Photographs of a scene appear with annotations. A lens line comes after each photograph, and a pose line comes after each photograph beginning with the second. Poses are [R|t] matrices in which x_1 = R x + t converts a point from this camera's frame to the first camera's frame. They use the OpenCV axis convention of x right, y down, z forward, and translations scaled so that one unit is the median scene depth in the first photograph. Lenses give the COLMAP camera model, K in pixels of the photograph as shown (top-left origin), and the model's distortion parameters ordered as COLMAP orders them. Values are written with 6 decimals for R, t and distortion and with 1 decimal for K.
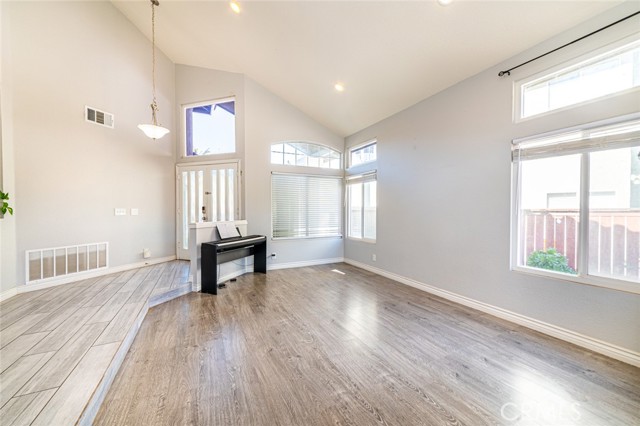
lens RADIAL K [[246.2, 0, 320.0], [0, 246.2, 213.0], [0, 0, 1]] dist [-0.001455, -0.000063]
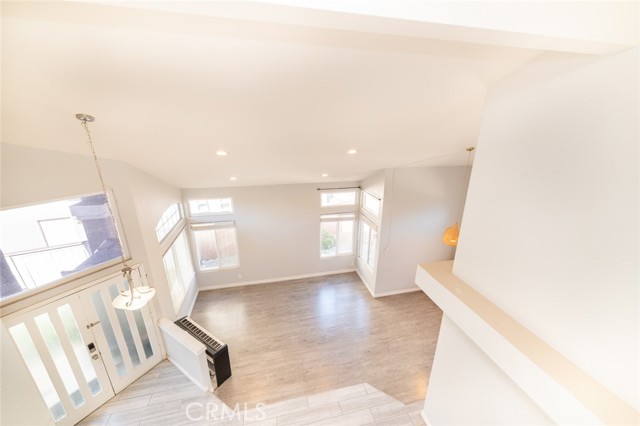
lens RADIAL K [[246.2, 0, 320.0], [0, 246.2, 213.0], [0, 0, 1]] dist [-0.001455, -0.000063]
pose [[0.235490, -0.311878, 0.920476, -1.108257], [0.015696, 0.948209, 0.317259, -0.785939], [-0.971750, -0.060263, 0.228189, 0.276040]]
